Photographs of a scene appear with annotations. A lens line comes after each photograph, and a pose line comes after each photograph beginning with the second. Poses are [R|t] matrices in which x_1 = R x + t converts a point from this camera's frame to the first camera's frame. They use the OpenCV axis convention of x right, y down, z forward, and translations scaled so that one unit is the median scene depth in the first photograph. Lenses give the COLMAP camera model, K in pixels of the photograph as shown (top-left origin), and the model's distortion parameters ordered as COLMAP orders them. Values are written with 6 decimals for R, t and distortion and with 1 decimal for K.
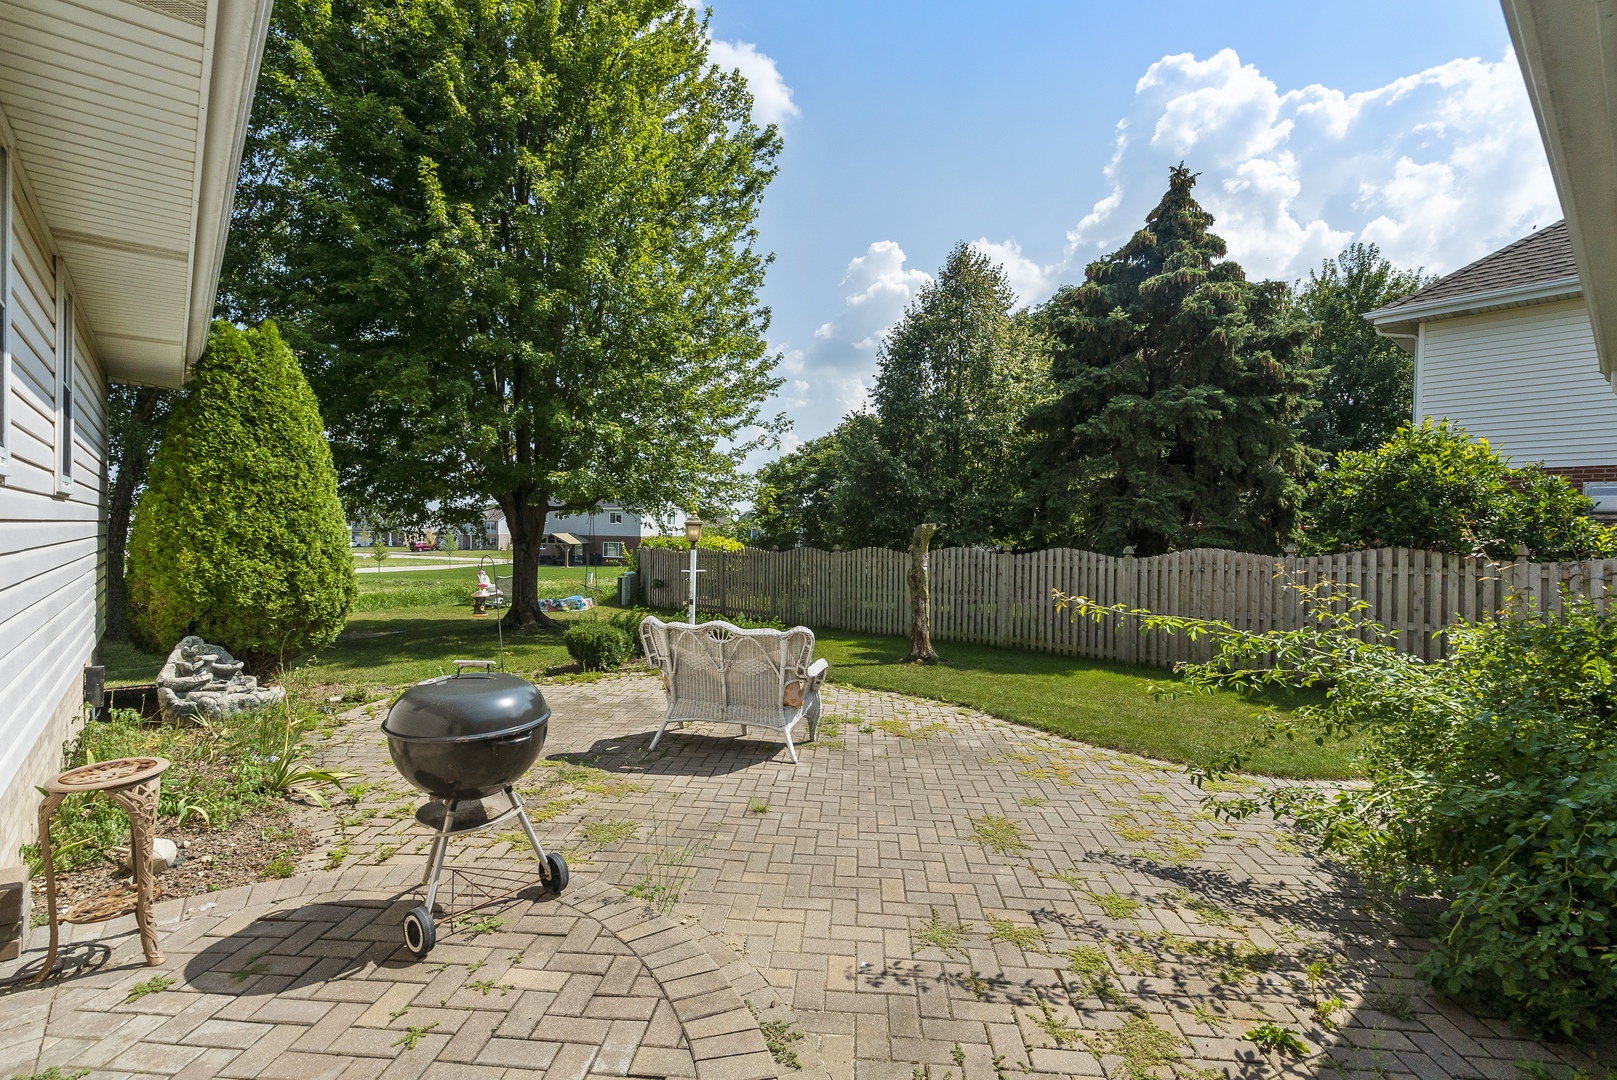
lens RADIAL K [[746.4, 0, 821.1], [0, 746.4, 527.0], [0, 0, 1]] dist [-0.003811, 0.000164]
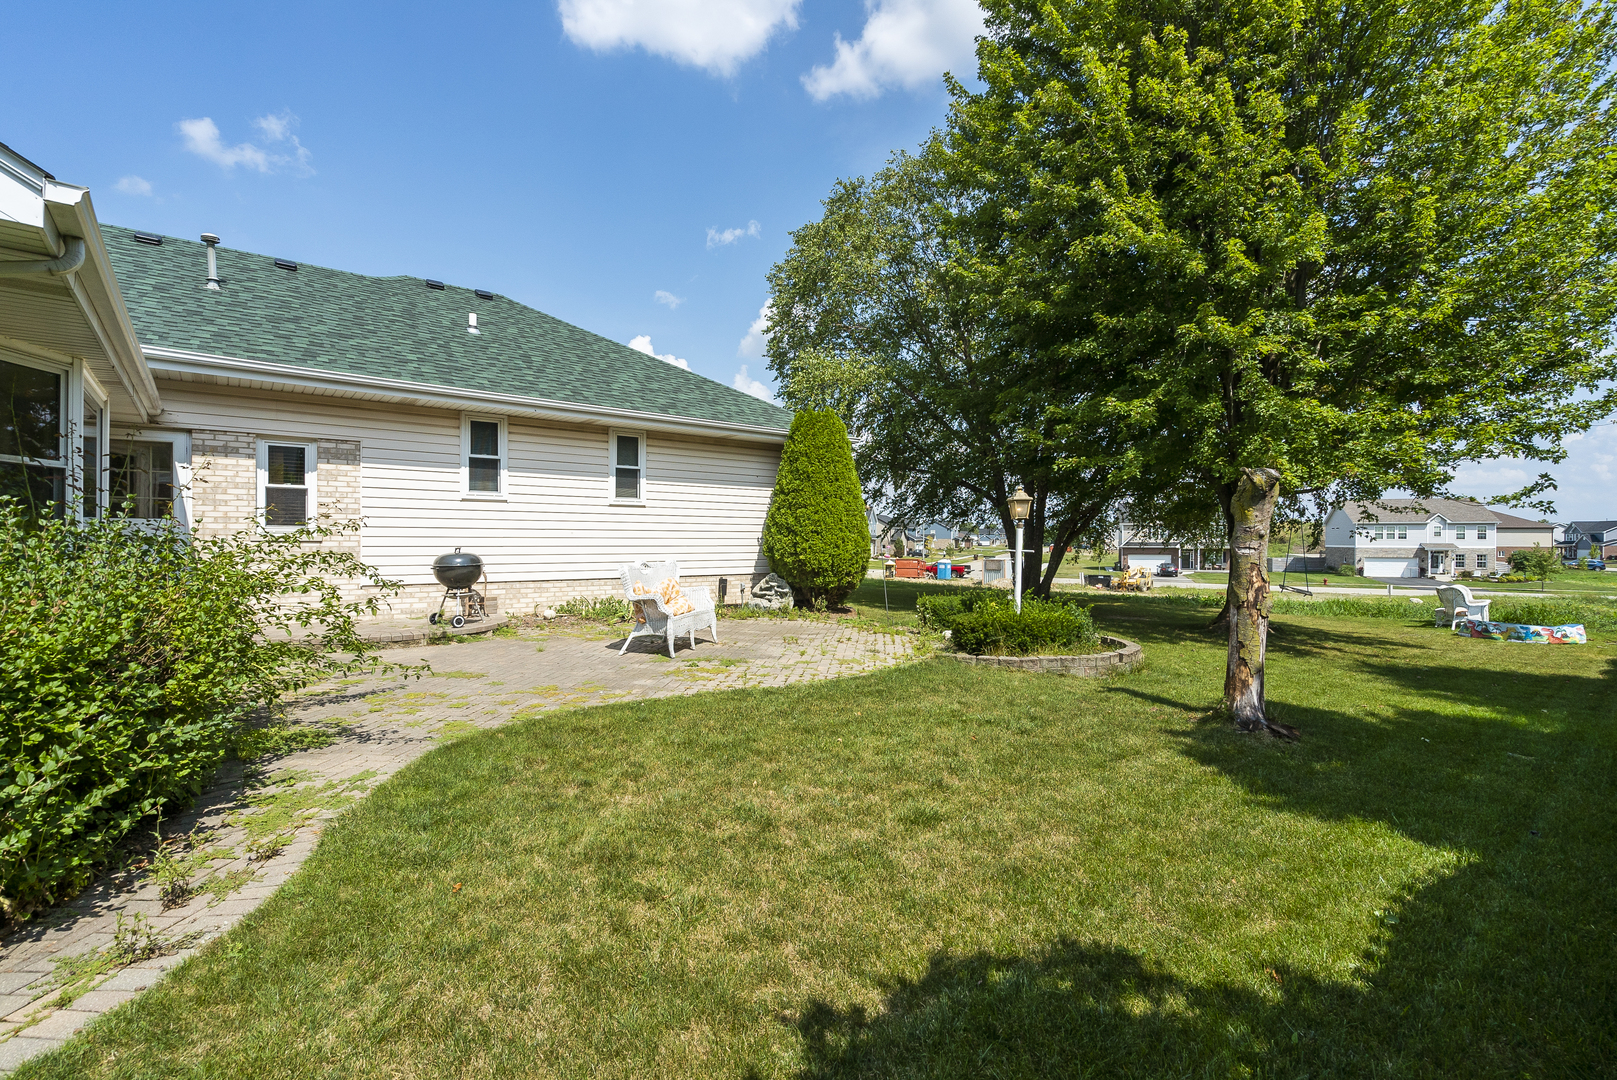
lens RADIAL K [[725.5, 0, 801.7], [0, 725.5, 537.4], [0, 0, 1]] dist [-0.006345, -0.000027]
pose [[-0.026894, -0.022099, -0.999394, 1.145833], [0.003421, 0.999748, -0.022199, 0.094769], [0.999632, -0.004016, -0.026812, 1.149885]]
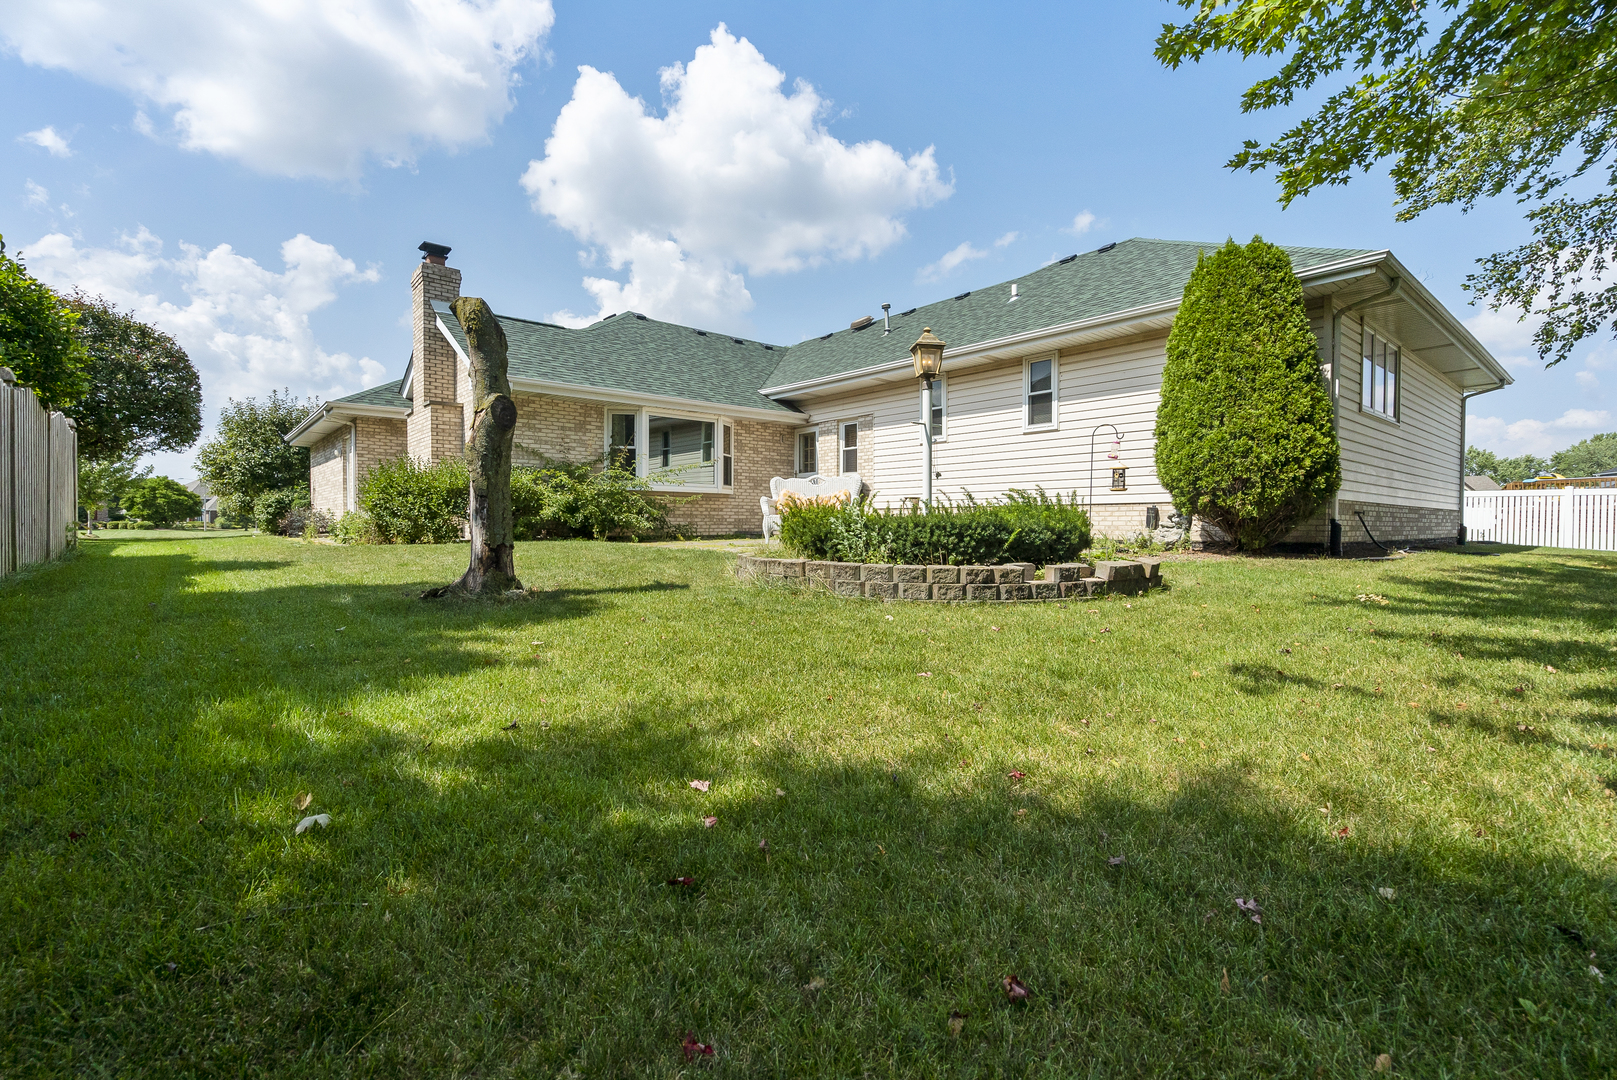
lens RADIAL K [[746.4, 0, 821.1], [0, 746.4, 527.0], [0, 0, 1]] dist [-0.003811, 0.000164]
pose [[-0.999777, -0.019810, 0.007321, -0.136227], [-0.019838, 0.999796, -0.003812, 0.225480], [-0.007244, -0.003956, -0.999966, 2.506417]]
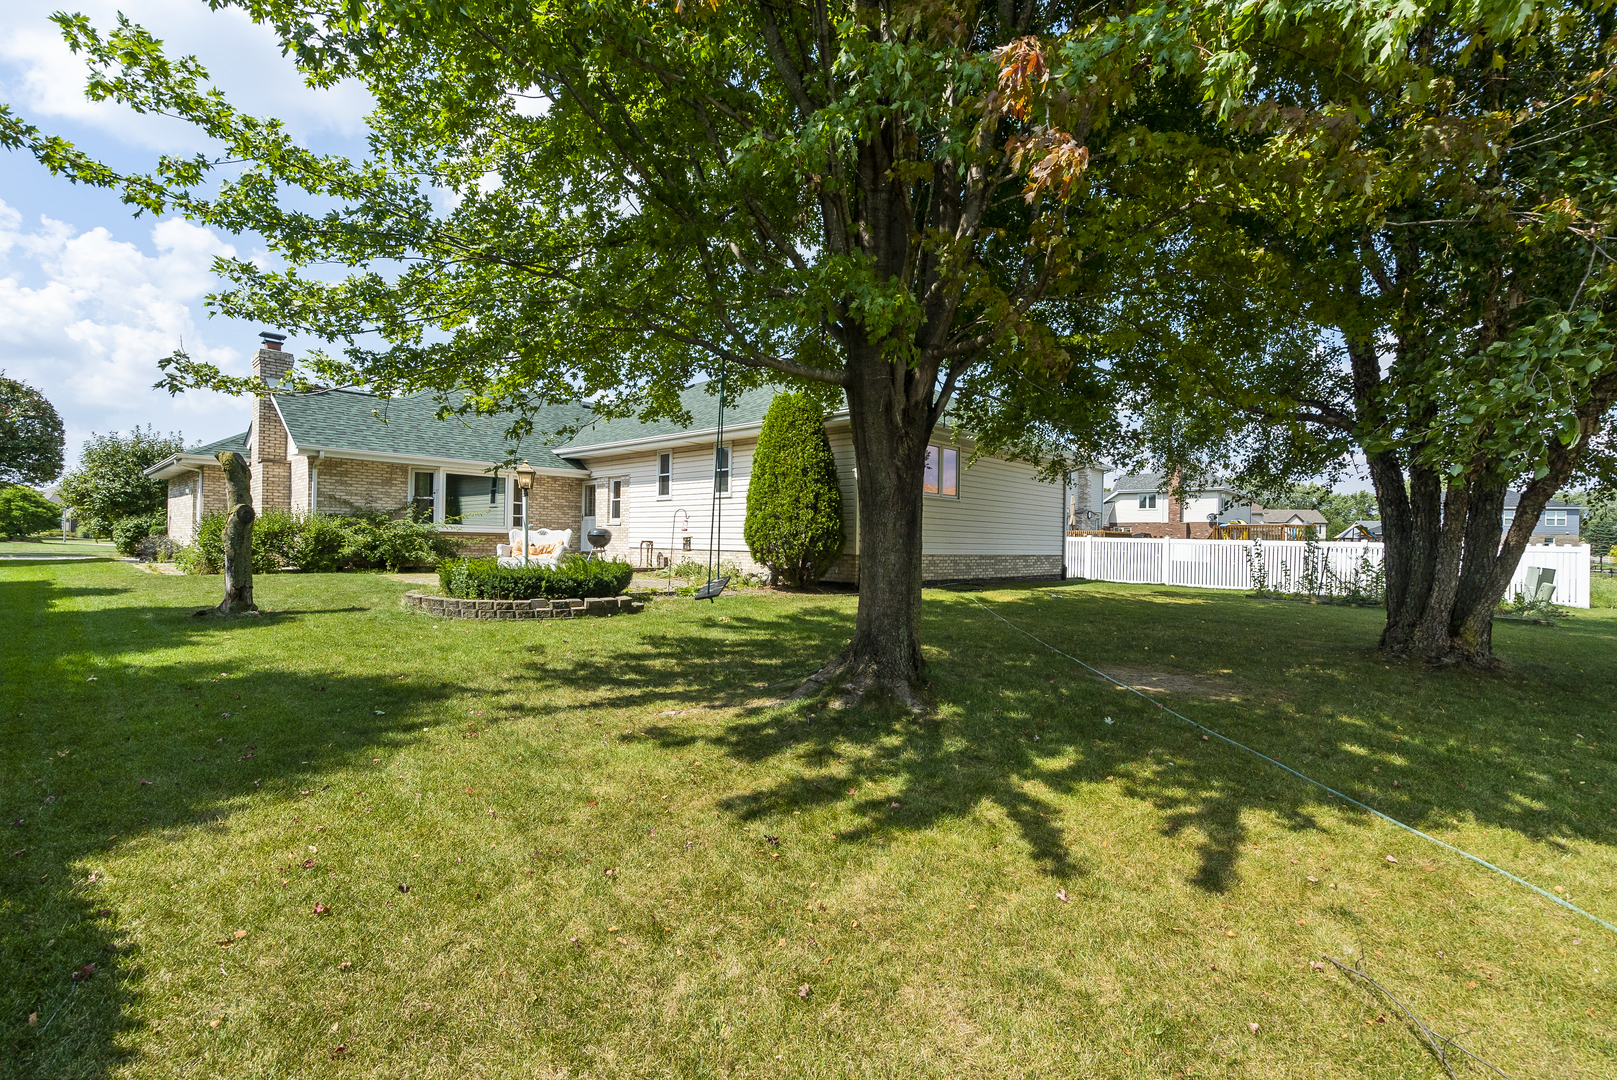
lens RADIAL K [[744.9, 0, 814.2], [0, 744.9, 526.7], [0, 0, 1]] dist [0.016496, -0.007889]
pose [[-0.995701, -0.037177, -0.084839, -0.760055], [-0.034782, 0.998958, -0.029539, 0.137528], [0.085849, -0.026461, -0.995957, 3.252062]]
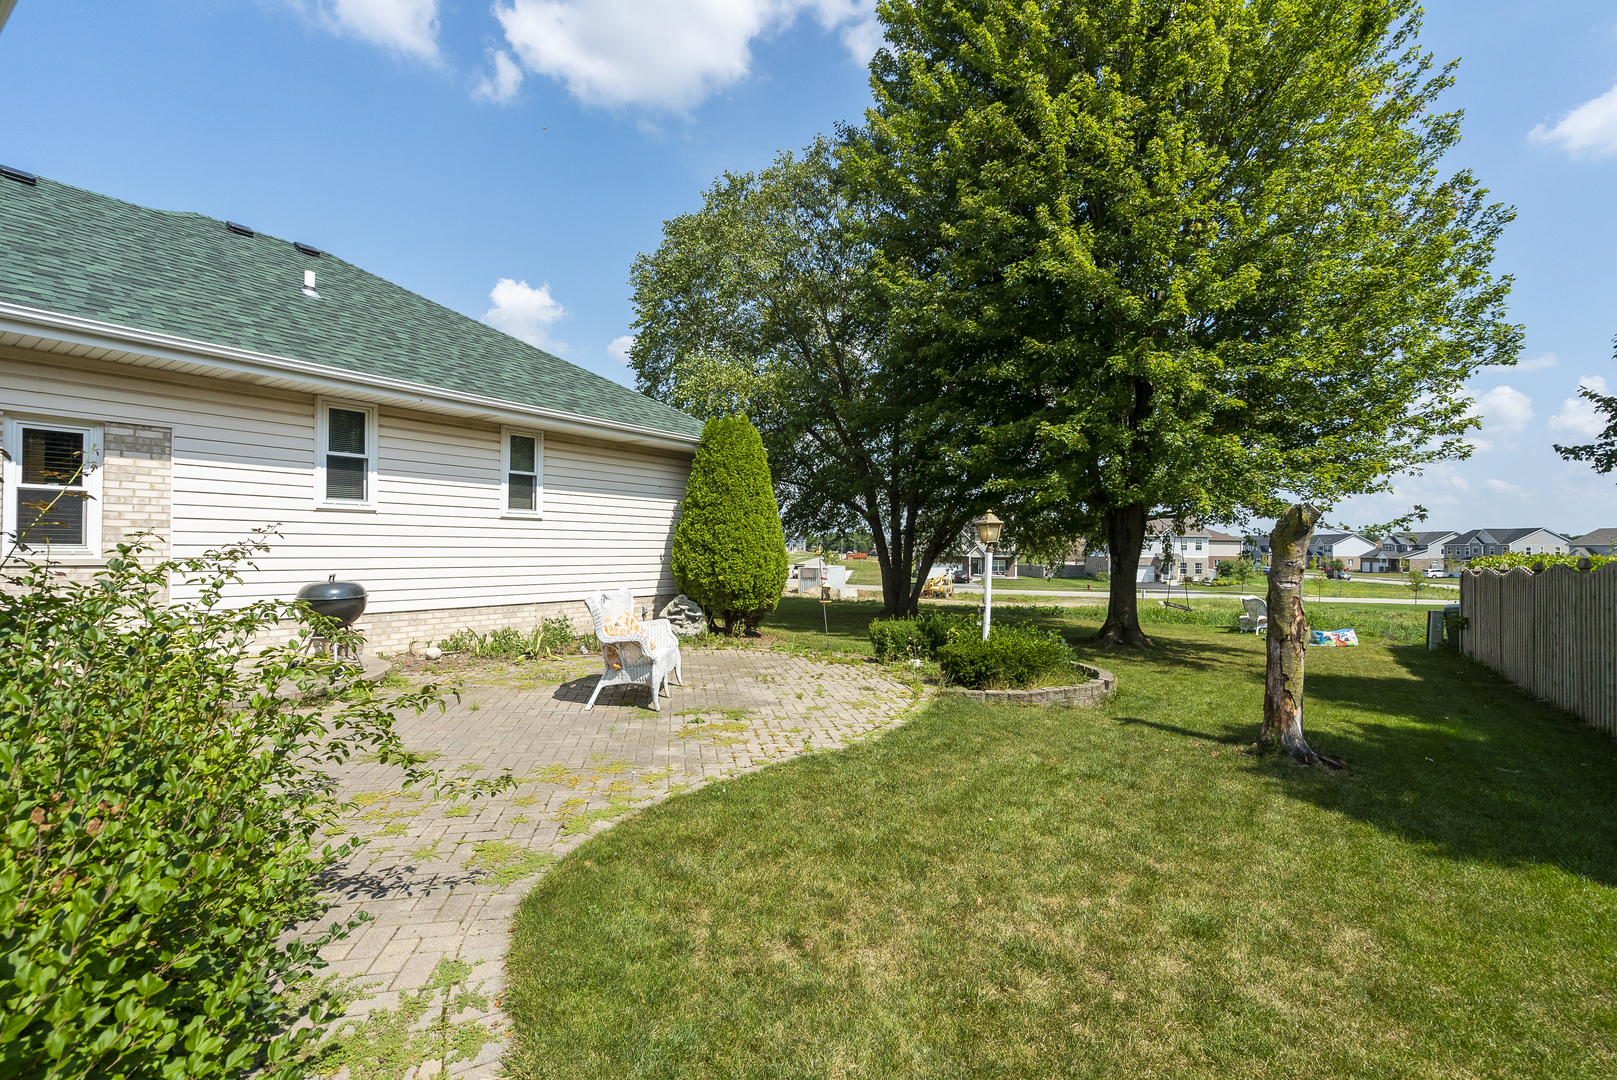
lens RADIAL K [[730.5, 0, 808.5], [0, 730.5, 540.0], [0, 0, 1]] dist [-0.004250, -0.000082]
pose [[0.246874, -0.026874, -0.968675, 0.985772], [0.001942, 0.999627, -0.027238, 0.061845], [0.969046, 0.004843, 0.246834, 0.871337]]
